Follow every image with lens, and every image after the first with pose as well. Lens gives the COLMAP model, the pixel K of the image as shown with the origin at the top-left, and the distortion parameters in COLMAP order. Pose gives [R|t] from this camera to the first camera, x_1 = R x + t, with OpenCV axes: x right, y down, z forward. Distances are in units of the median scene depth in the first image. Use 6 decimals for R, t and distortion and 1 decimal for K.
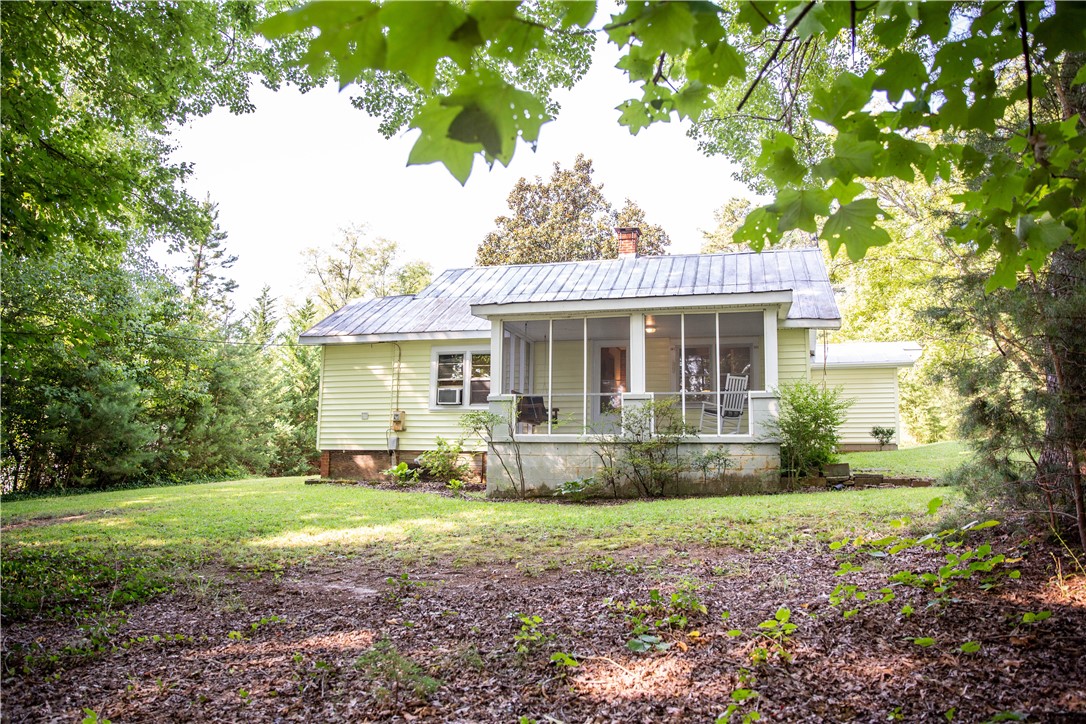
lens RADIAL K [[750.3, 0, 542.2], [0, 750.3, 361.8], [0, 0, 1]] dist [-0.108962, 0.090008]
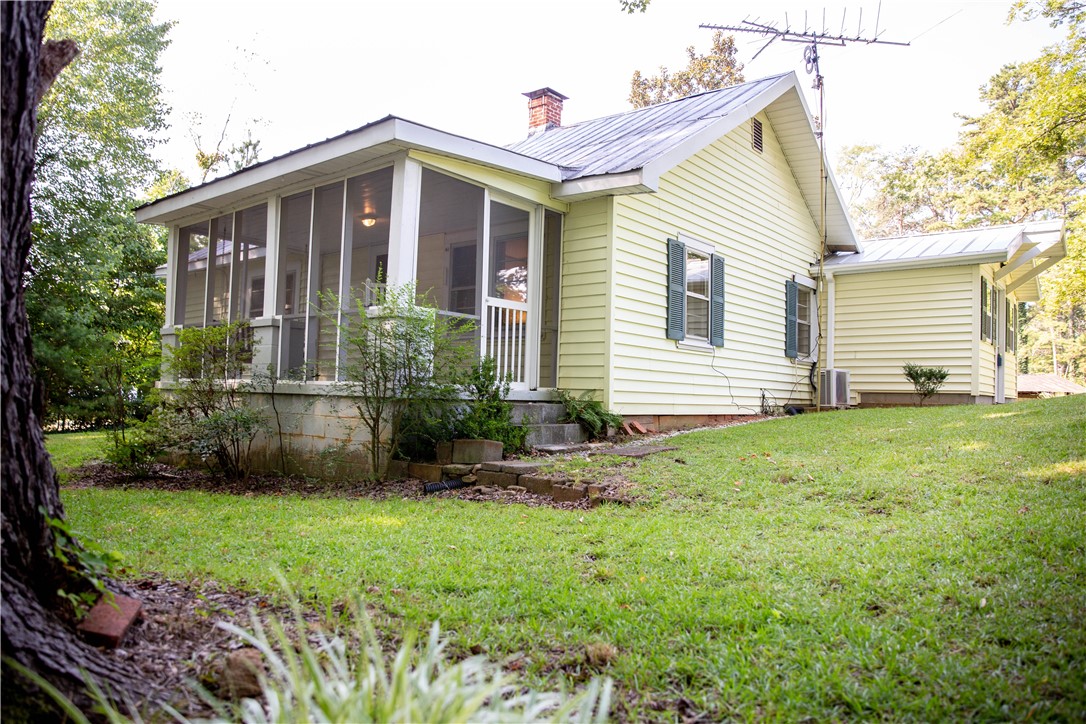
lens RADIAL K [[750.3, 0, 542.2], [0, 750.3, 361.8], [0, 0, 1]] dist [-0.108962, 0.090008]
pose [[0.913423, -0.011234, -0.406856, 0.632059], [0.043817, 0.996524, 0.070857, 0.046687], [0.404645, -0.082549, 0.910740, 0.521403]]
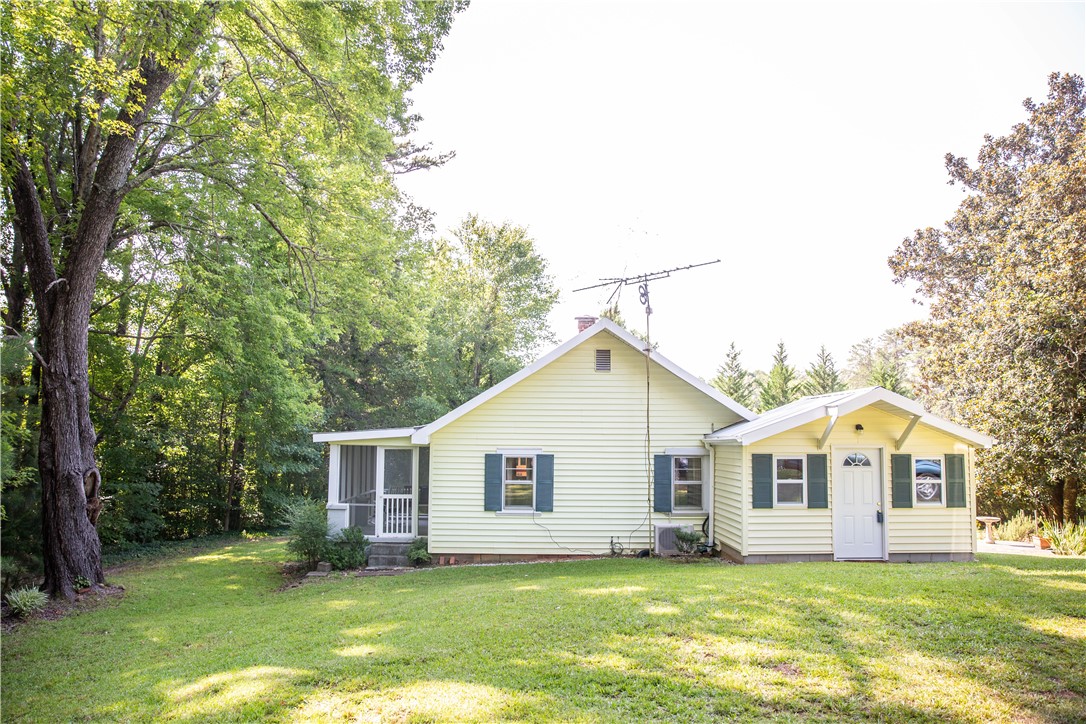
lens RADIAL K [[750.3, 0, 542.2], [0, 750.3, 361.8], [0, 0, 1]] dist [-0.108962, 0.090008]
pose [[0.279438, -0.103397, -0.954580, 2.342028], [0.131664, 0.988920, -0.068573, -0.138486], [0.951094, -0.106522, 0.289955, 1.229168]]
